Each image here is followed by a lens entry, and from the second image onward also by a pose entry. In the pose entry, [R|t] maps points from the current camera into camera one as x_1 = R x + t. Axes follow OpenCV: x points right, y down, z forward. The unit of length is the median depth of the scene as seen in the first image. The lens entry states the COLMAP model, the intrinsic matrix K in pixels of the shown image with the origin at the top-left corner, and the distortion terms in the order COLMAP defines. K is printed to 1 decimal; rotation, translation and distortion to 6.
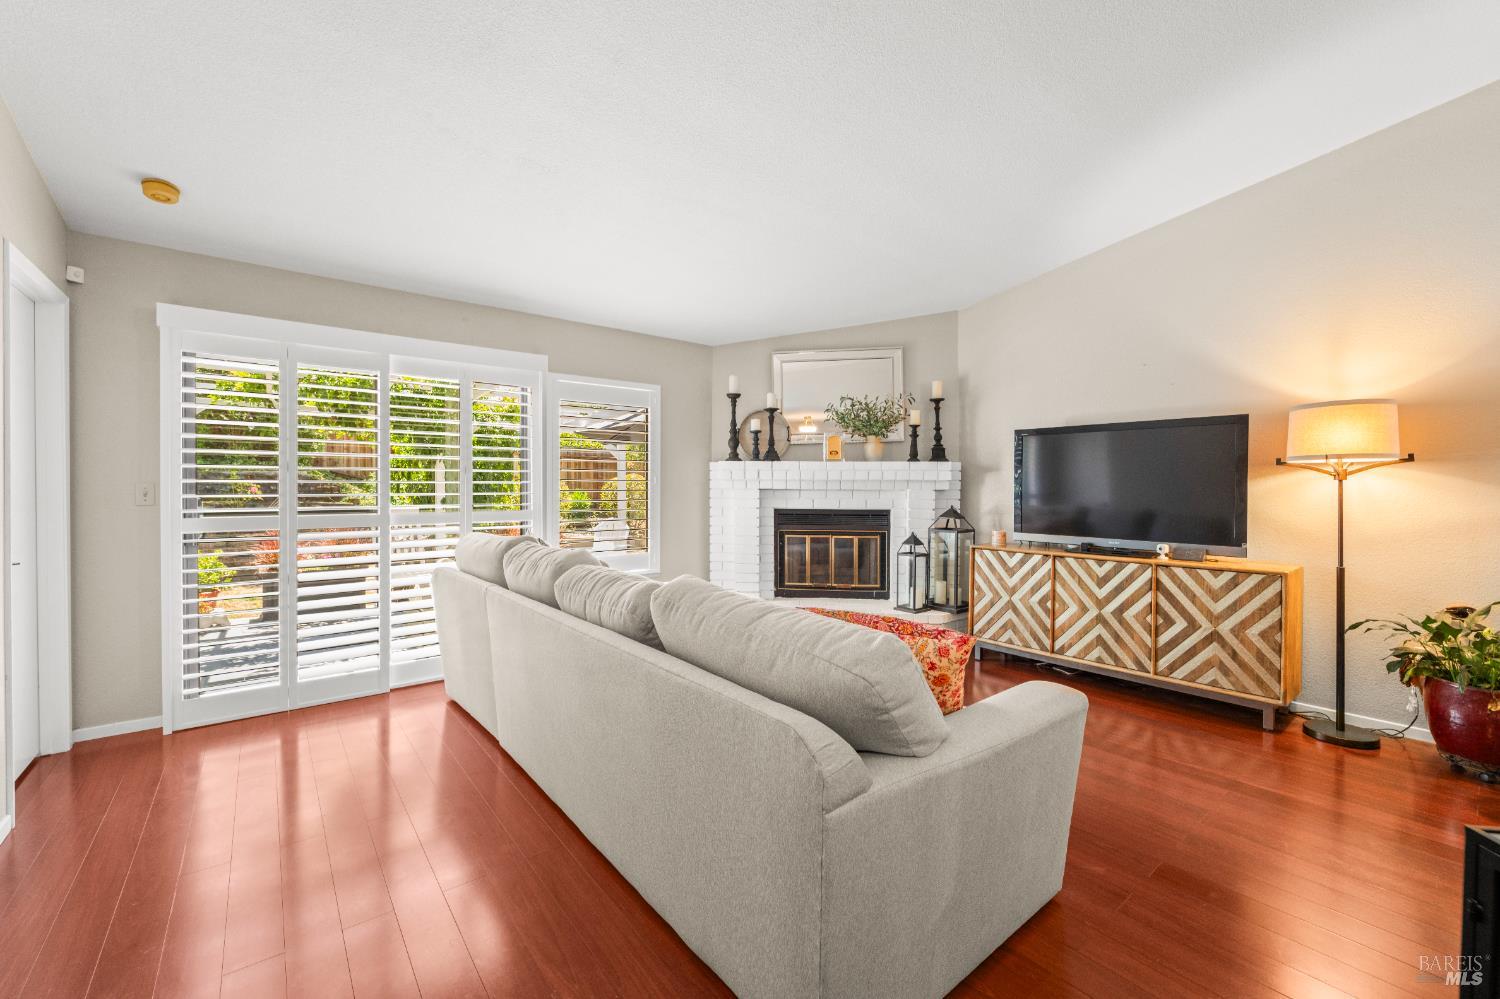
lens RADIAL K [[609.9, 0, 752.8], [0, 609.9, 491.7], [0, 0, 1]] dist [0.000465, -0.000749]
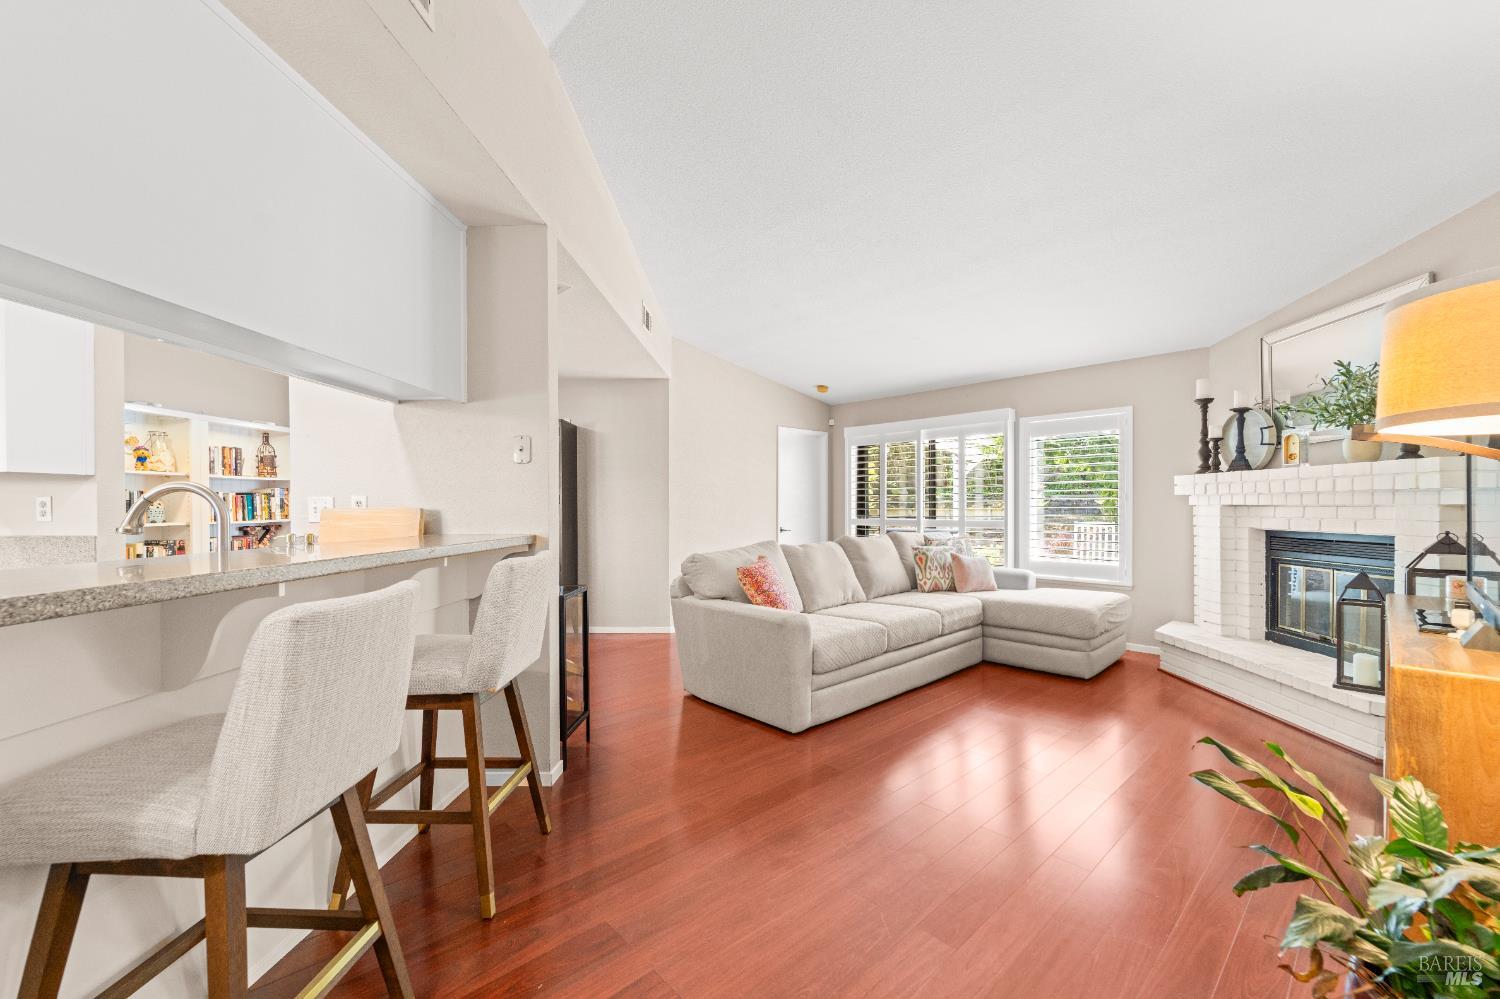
lens RADIAL K [[606.7, 0, 745.7], [0, 606.7, 513.8], [0, 0, 1]] dist [-0.001752, -0.000372]
pose [[0.063224, 0.008233, -0.997965, 0.904986], [-0.008127, 0.999937, 0.007734, 0.007159], [0.997966, 0.007622, 0.063287, 0.305527]]
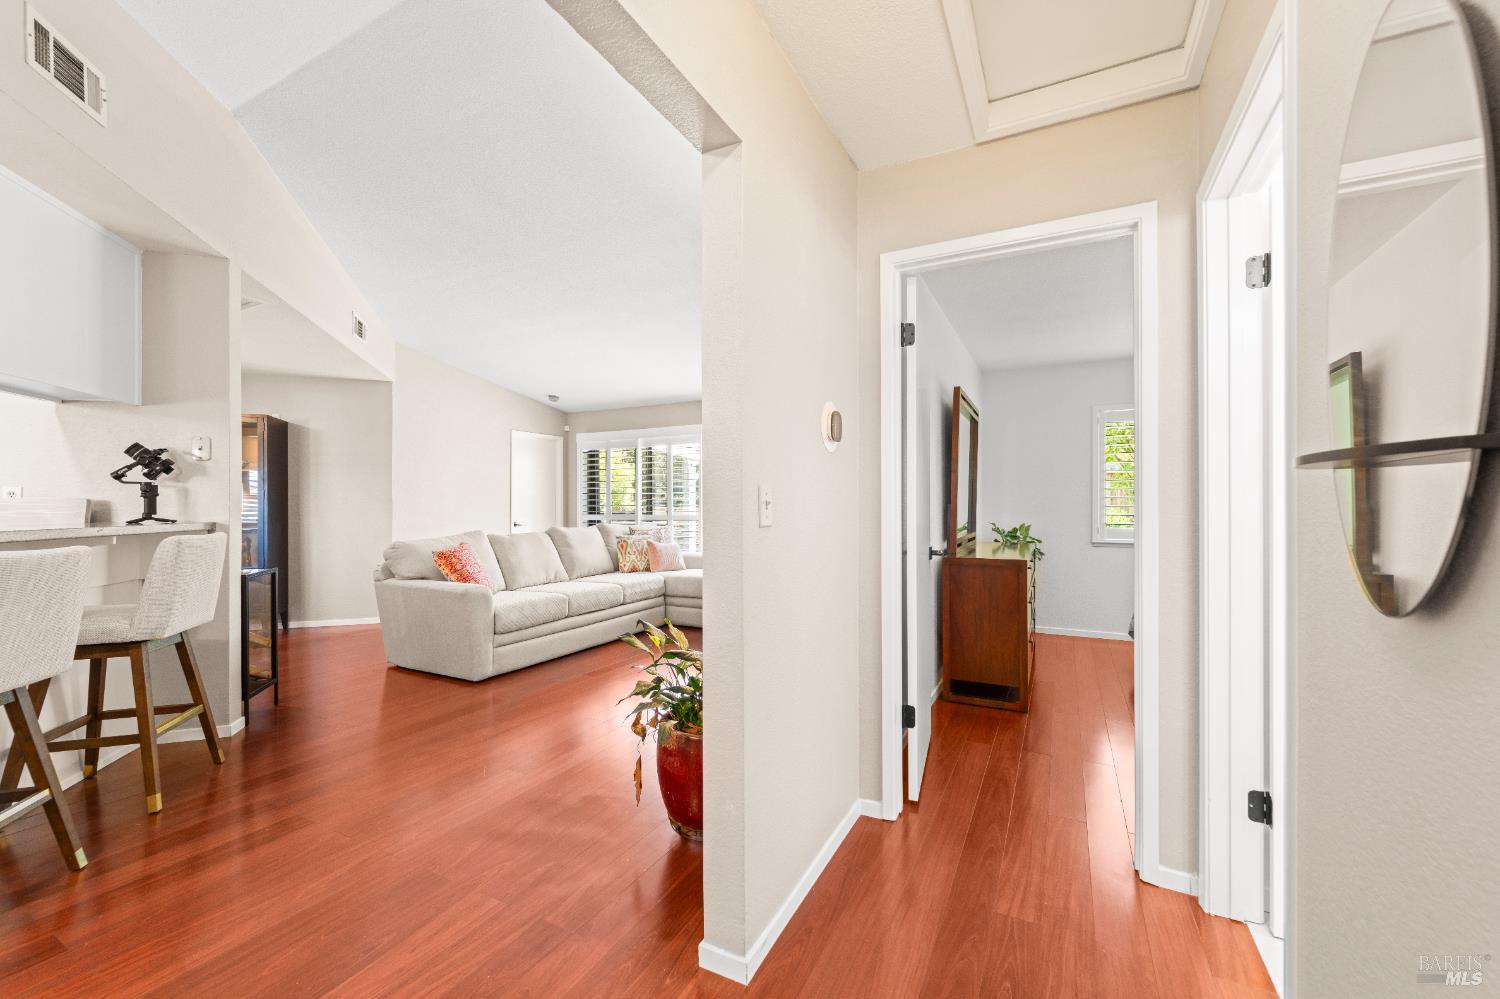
lens RADIAL K [[606.5, 0, 750.2], [0, 606.5, 507.7], [0, 0, 1]] dist [-0.001730, -0.000722]
pose [[0.396658, -0.002892, -0.917962, 1.173300], [-0.006699, 0.999959, -0.006045, 0.017603], [0.917942, 0.008547, 0.396623, 0.422876]]
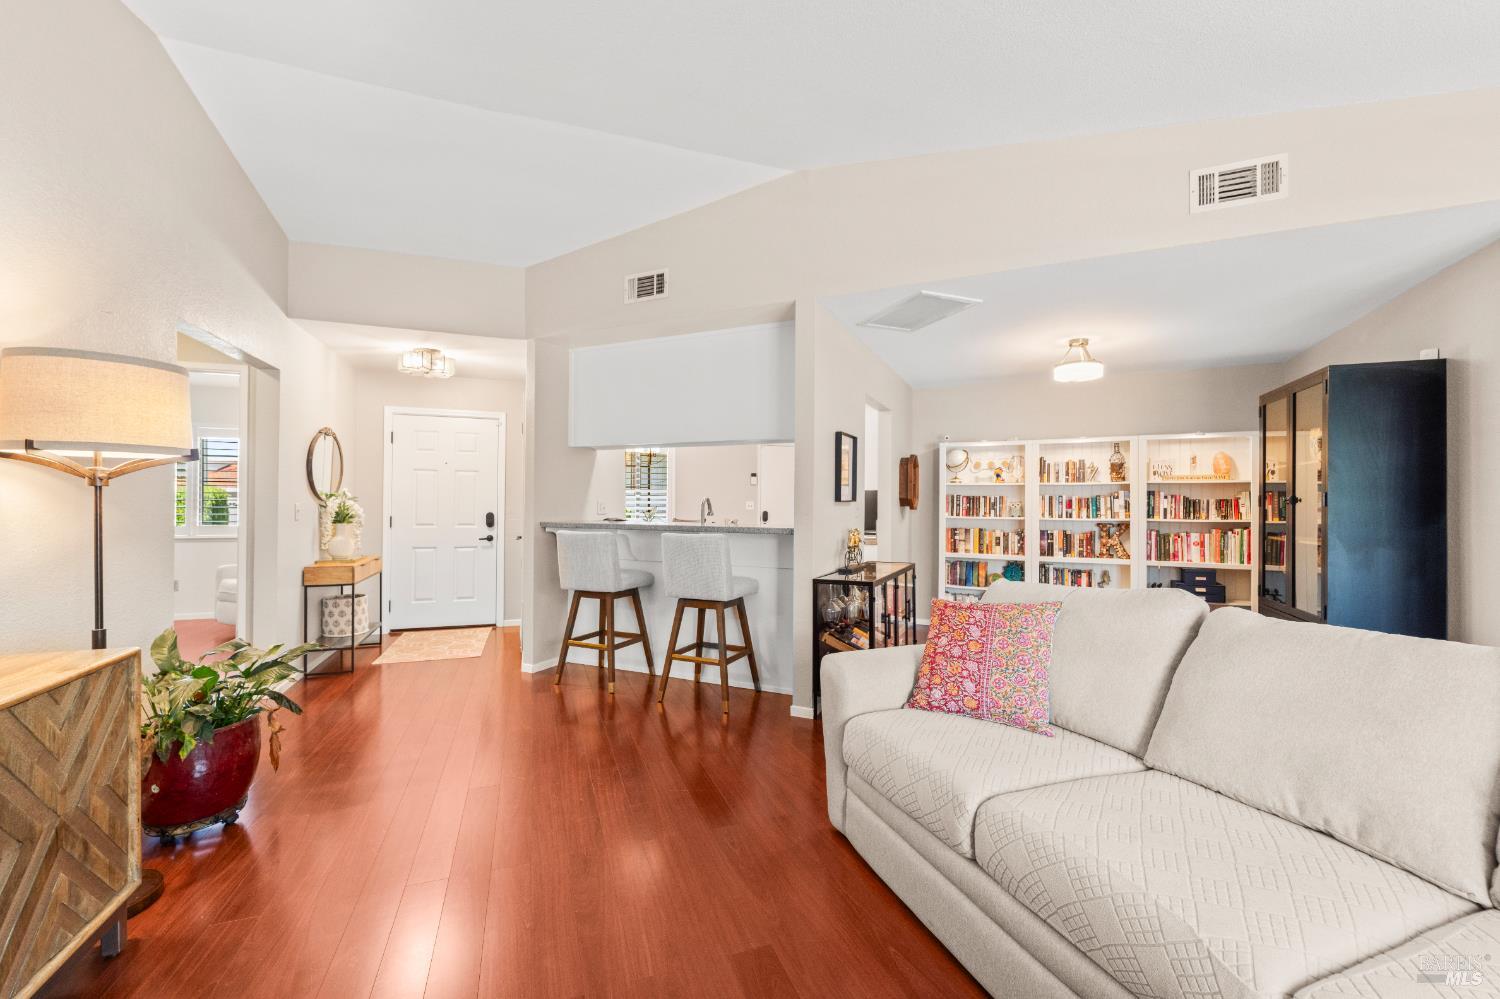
lens RADIAL K [[603.5, 0, 750.0], [0, 603.5, 499.5], [0, 0, 1]] dist [0.003338, 0.000120]
pose [[-0.947107, -0.007306, 0.320834, 0.113050], [-0.005762, 0.999967, 0.005762, -0.008183], [-0.320866, 0.003608, -0.947118, 0.916189]]
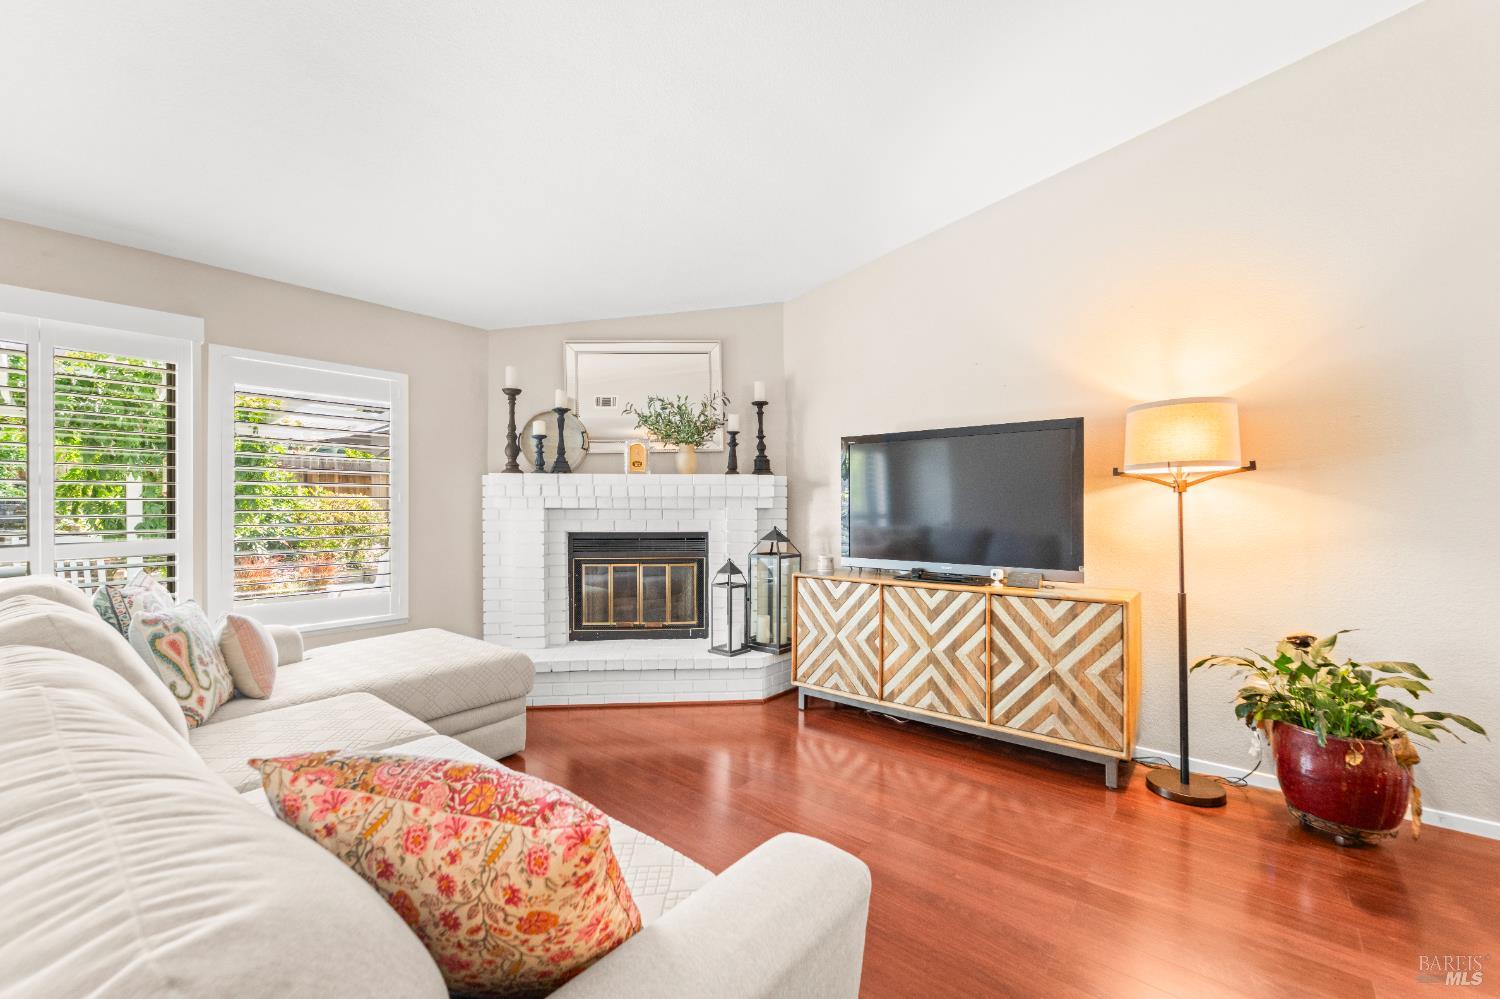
lens RADIAL K [[603.3, 0, 748.5], [0, 603.3, 505.1], [0, 0, 1]] dist [0.000303, -0.000424]
pose [[0.980974, -0.004182, 0.194093, 0.131806], [0.006830, 0.999892, -0.012979, 0.003993], [-0.194018, 0.014057, 0.980897, 0.187488]]
